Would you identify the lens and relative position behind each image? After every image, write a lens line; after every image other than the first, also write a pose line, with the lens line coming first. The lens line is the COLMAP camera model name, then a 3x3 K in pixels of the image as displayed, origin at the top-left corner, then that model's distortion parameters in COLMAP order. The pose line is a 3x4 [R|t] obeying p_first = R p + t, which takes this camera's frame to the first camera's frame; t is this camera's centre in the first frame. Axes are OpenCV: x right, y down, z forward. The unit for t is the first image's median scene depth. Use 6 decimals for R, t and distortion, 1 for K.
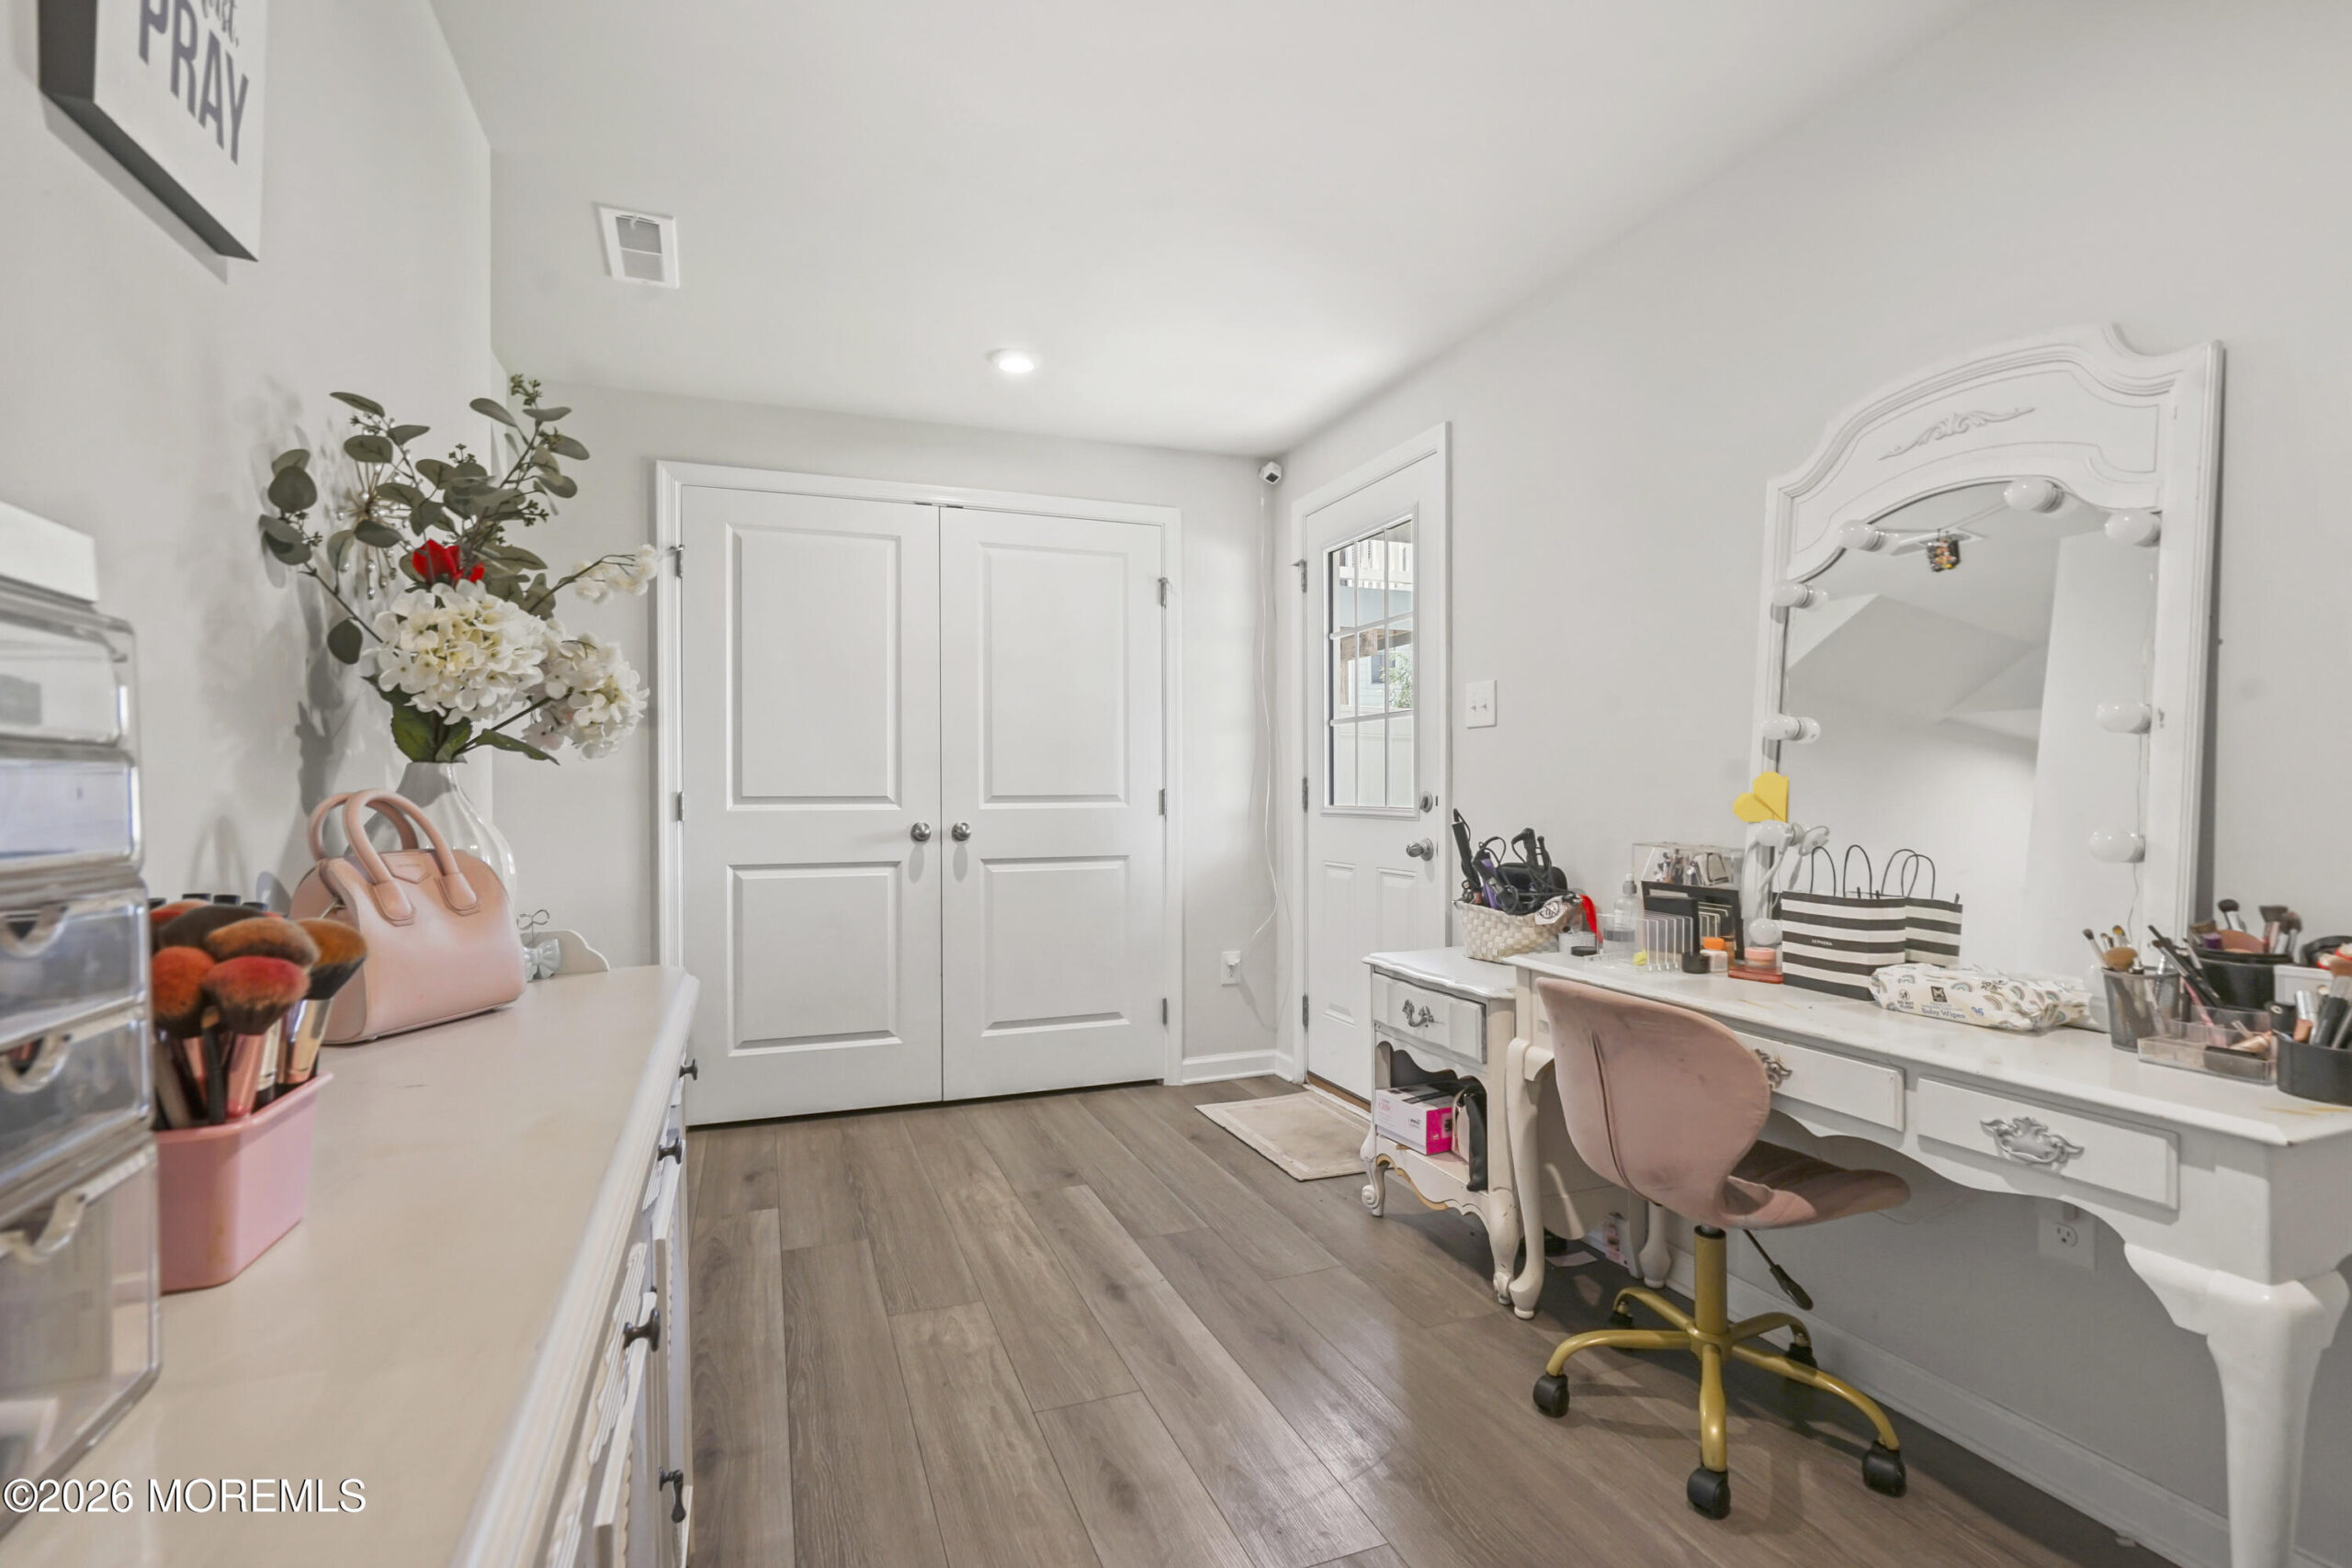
lens RADIAL K [[1091.7, 0, 1156.9], [0, 1091.7, 779.1], [0, 0, 1]] dist [-0.003575, 0.000457]
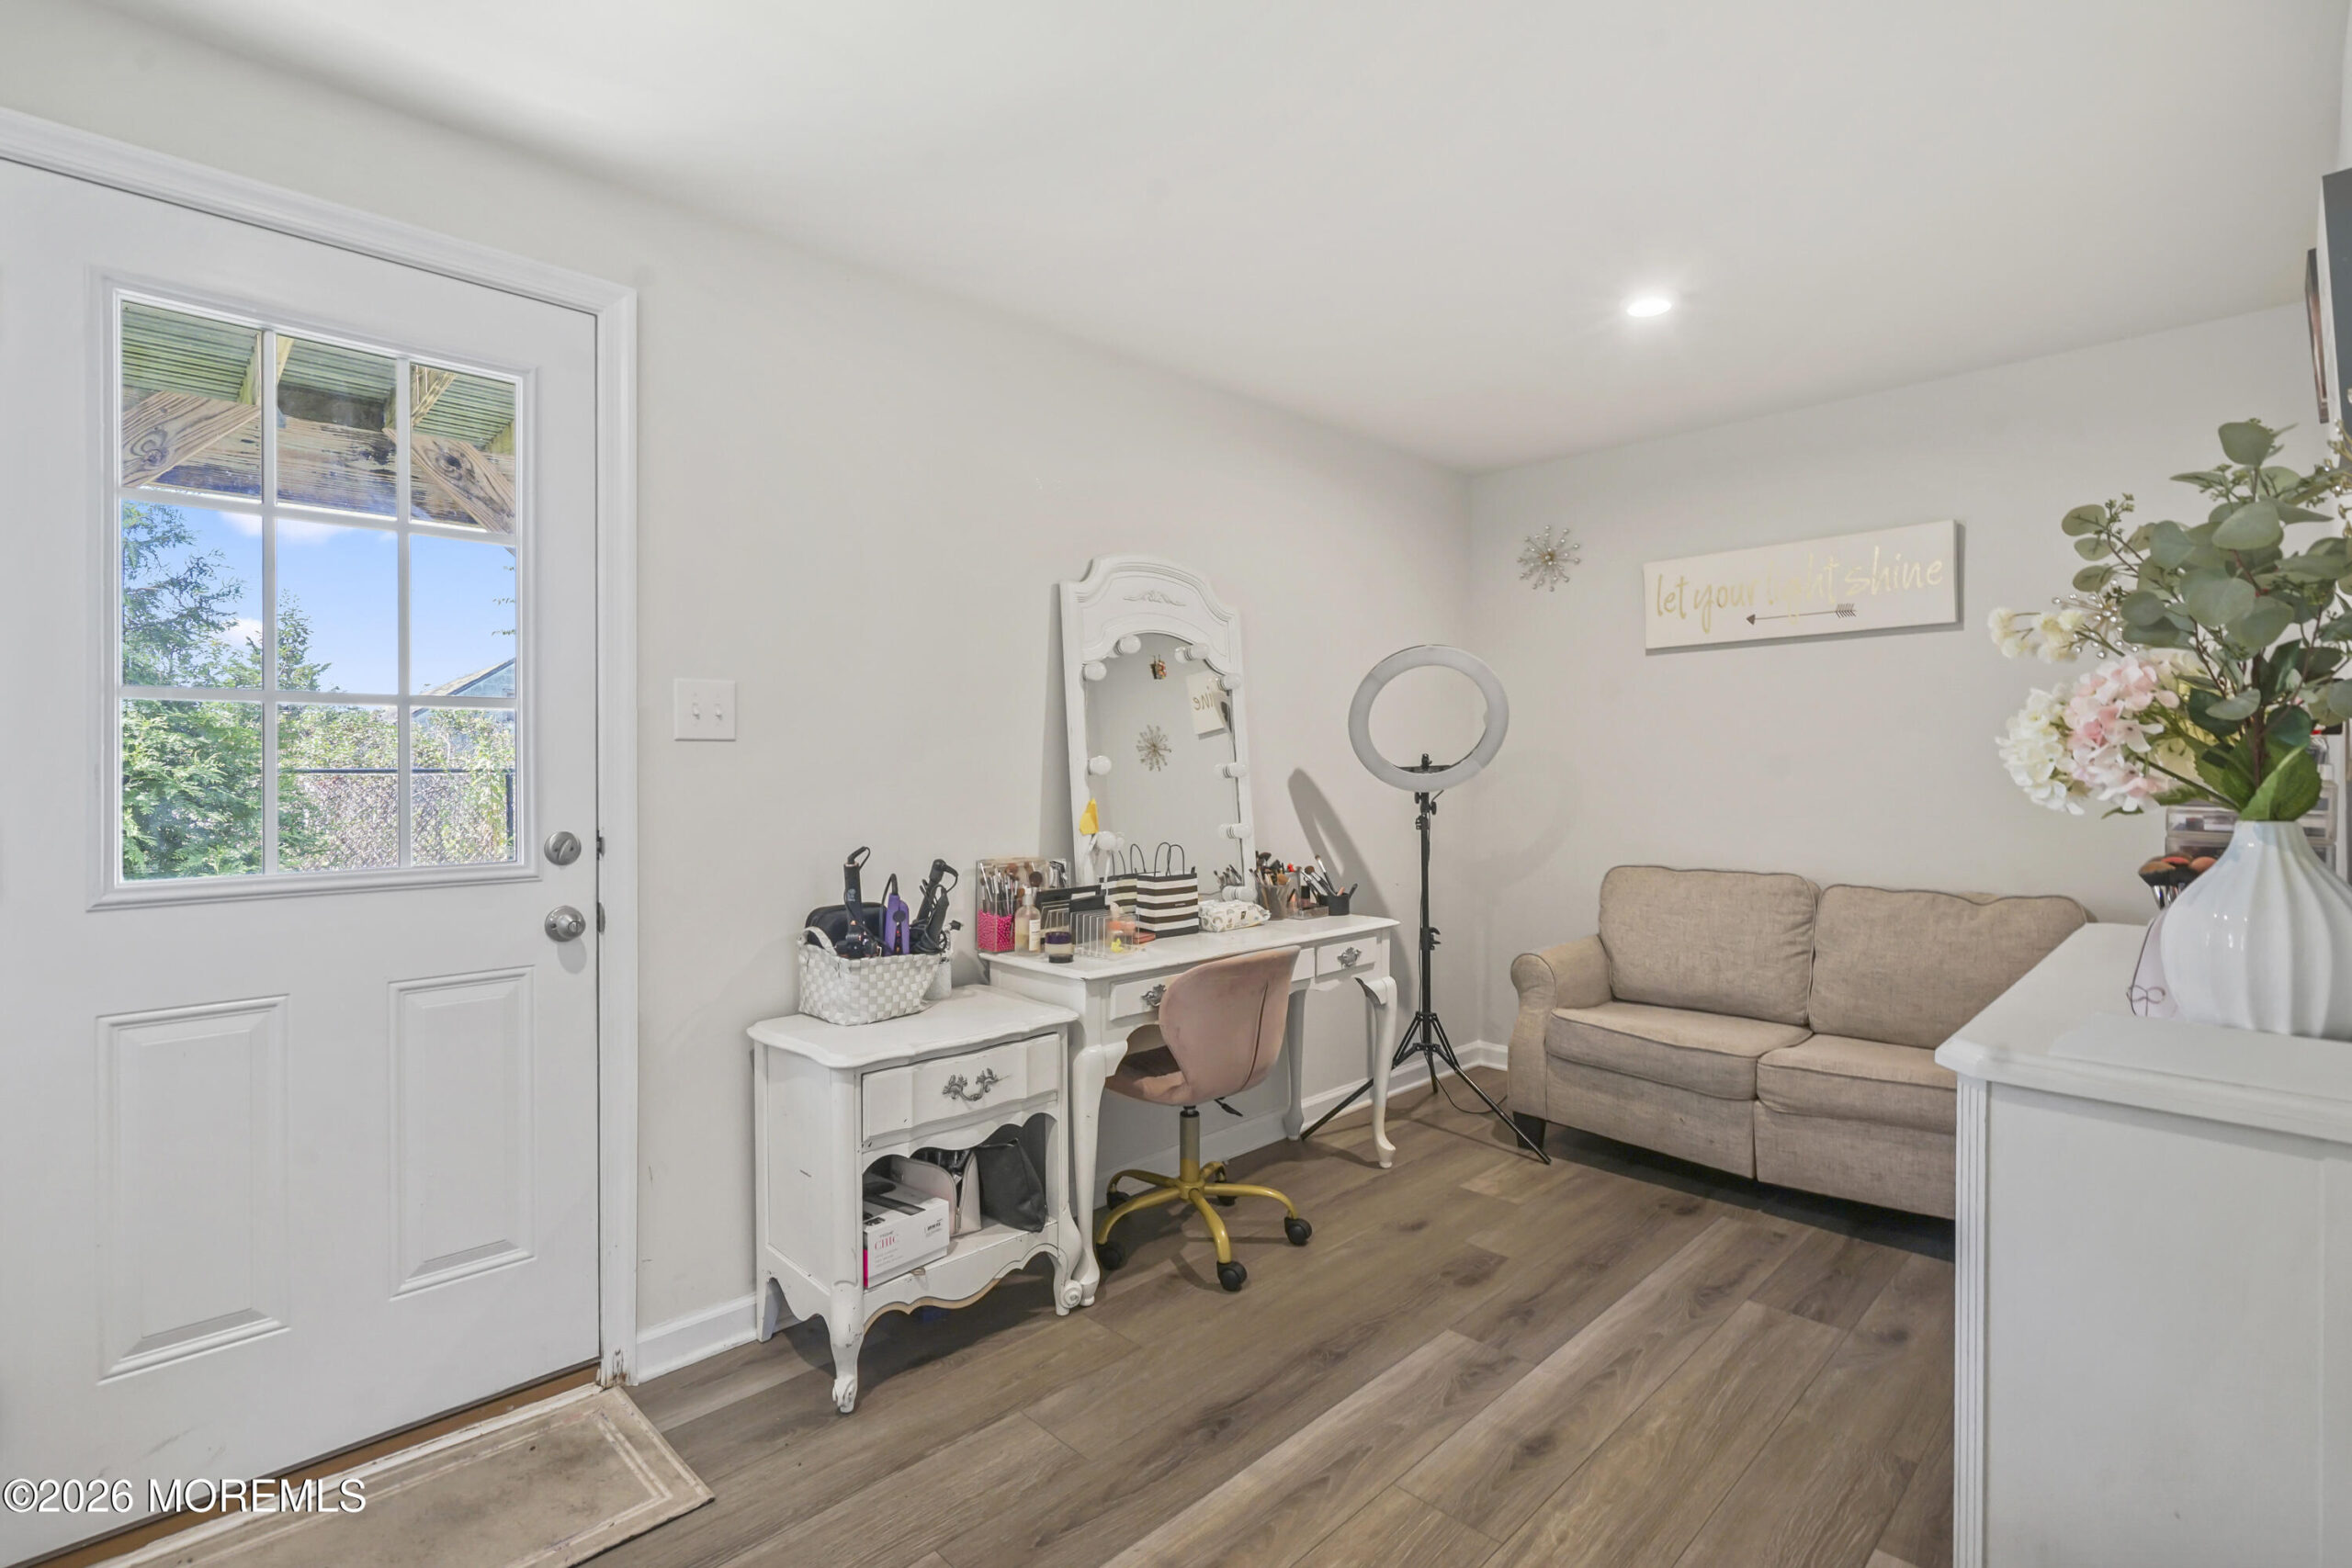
lens RADIAL K [[1091.7, 0, 1156.9], [0, 1091.7, 779.1], [0, 0, 1]] dist [-0.003575, 0.000457]
pose [[-0.408476, 0.004140, 0.912760, -0.666199], [0.004365, 0.999987, -0.002582, -0.023766], [-0.912759, 0.002930, -0.408489, 1.344759]]
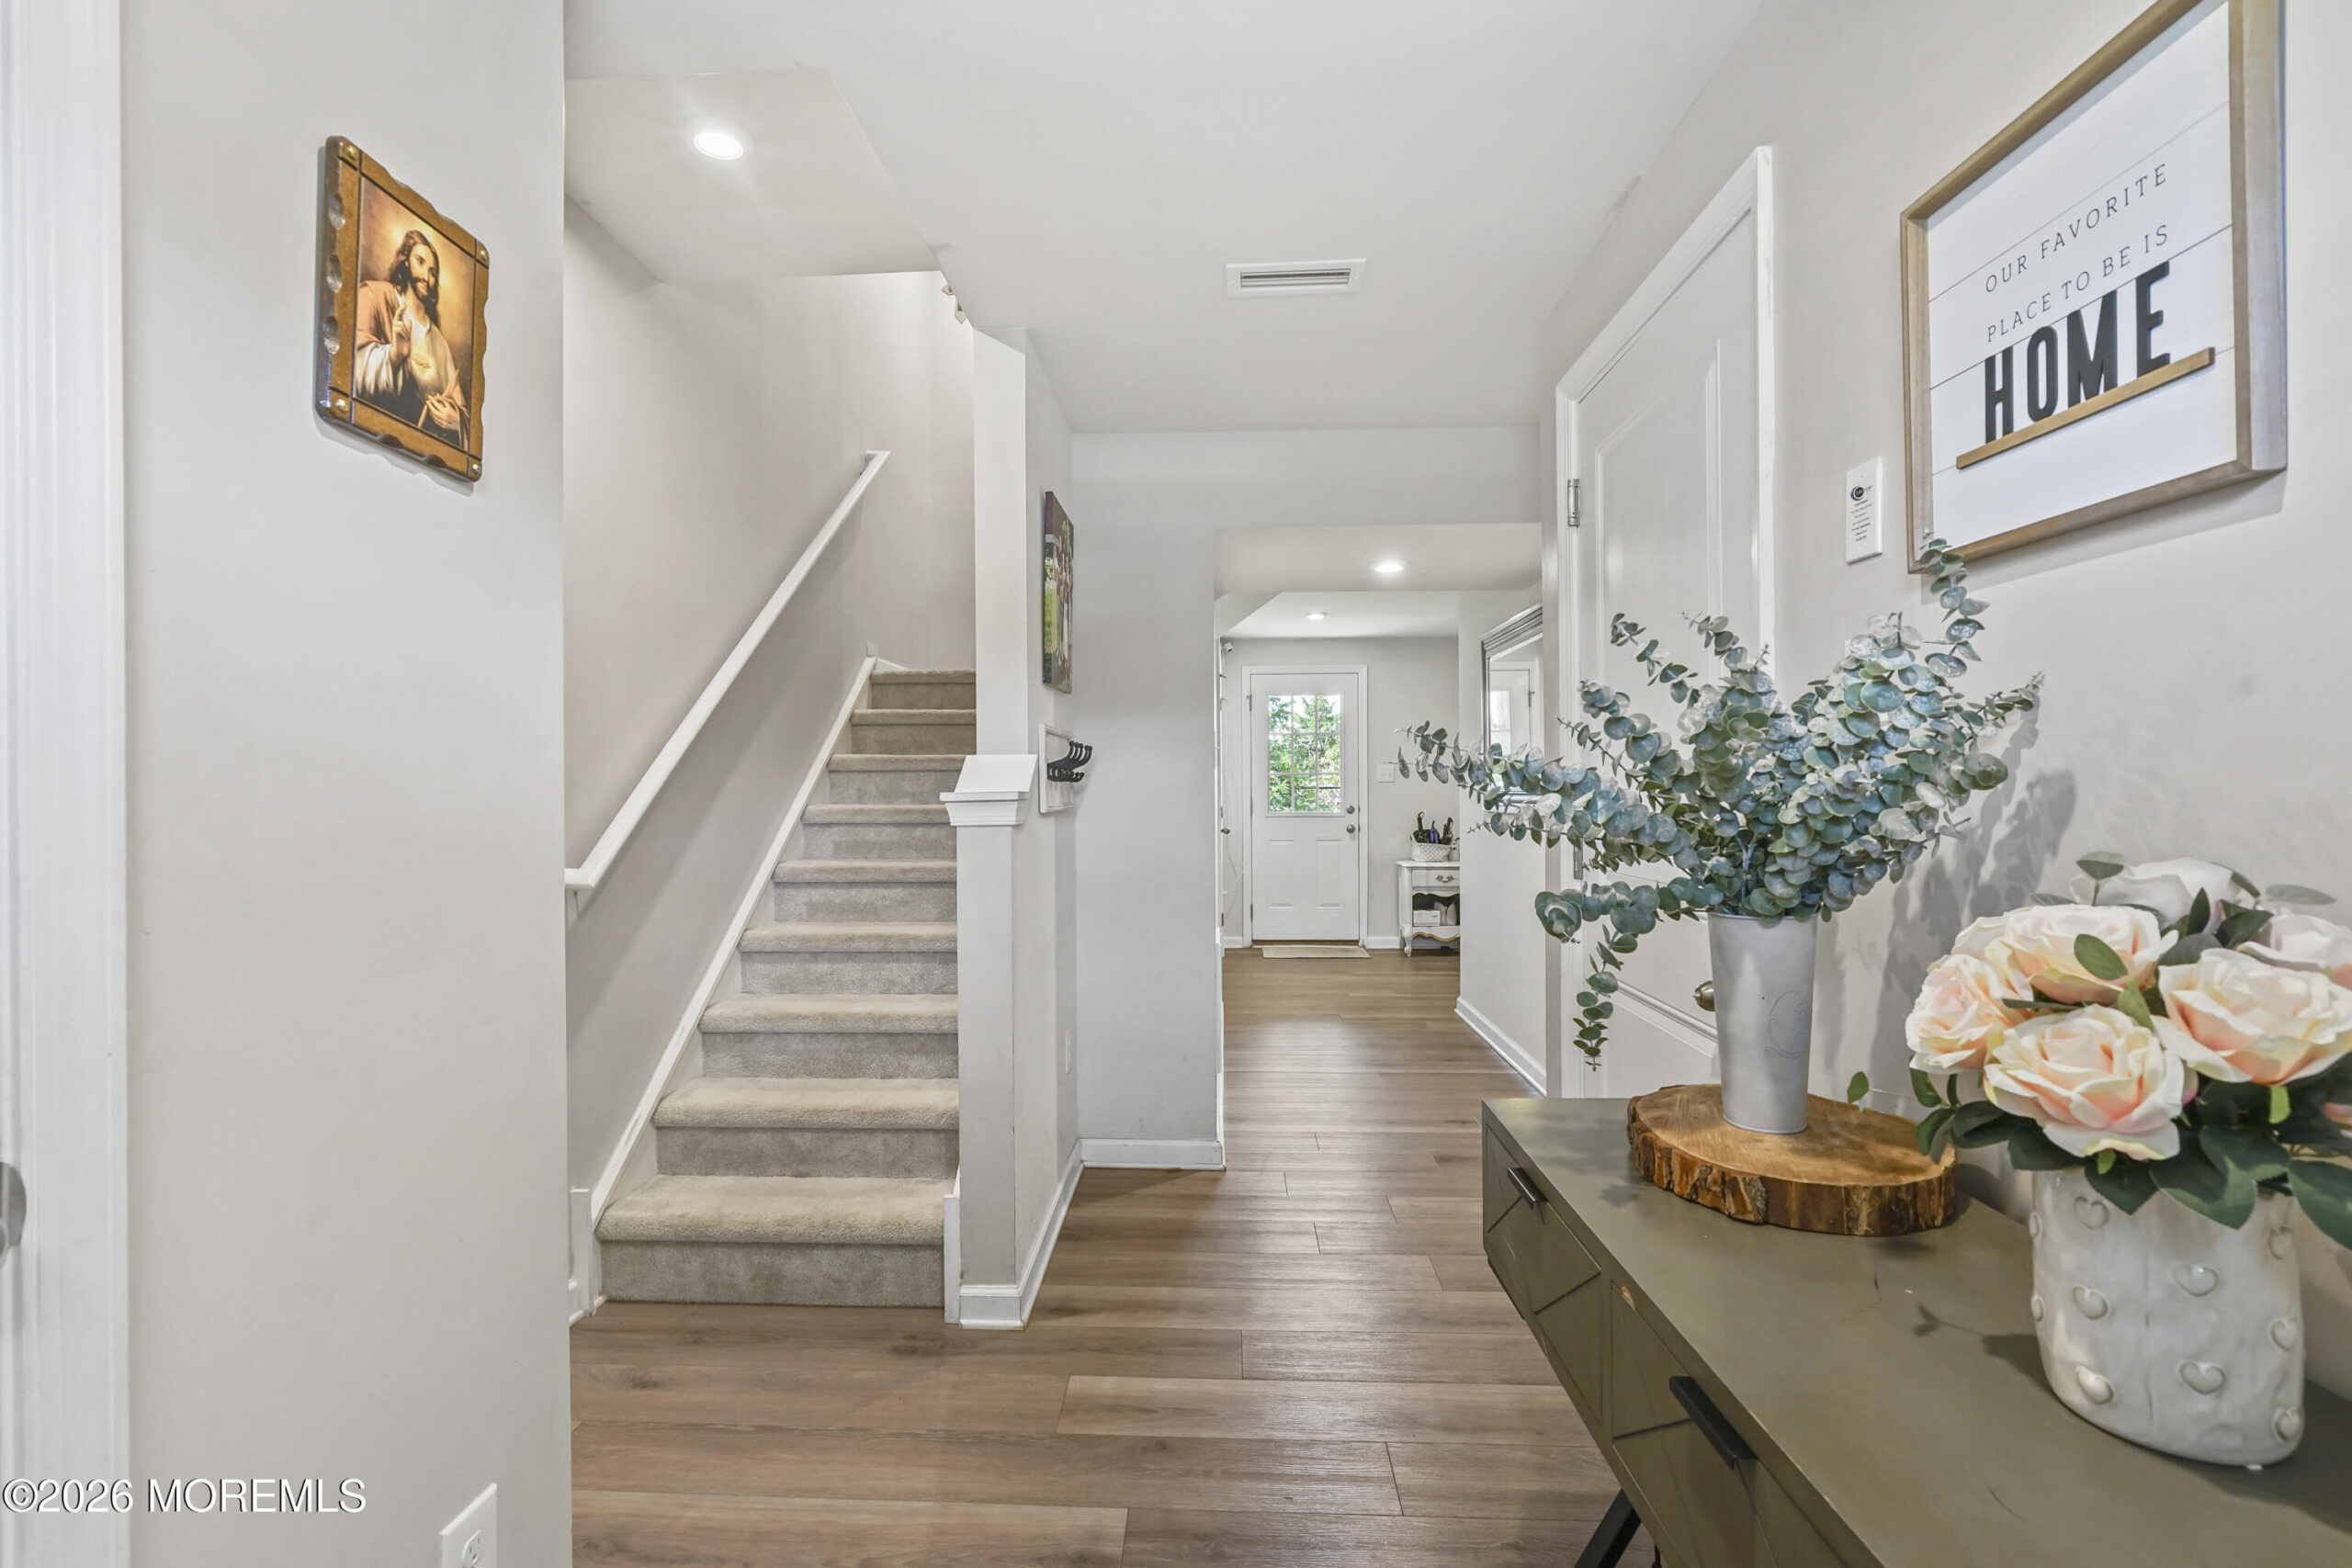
lens RADIAL K [[1091.7, 0, 1156.9], [0, 1091.7, 779.1], [0, 0, 1]] dist [-0.003575, 0.000457]
pose [[0.397535, 0.017909, 0.917412, -3.240087], [-0.009369, 0.999837, -0.015459, -0.013020], [-0.917539, -0.002449, 0.397638, 0.575084]]
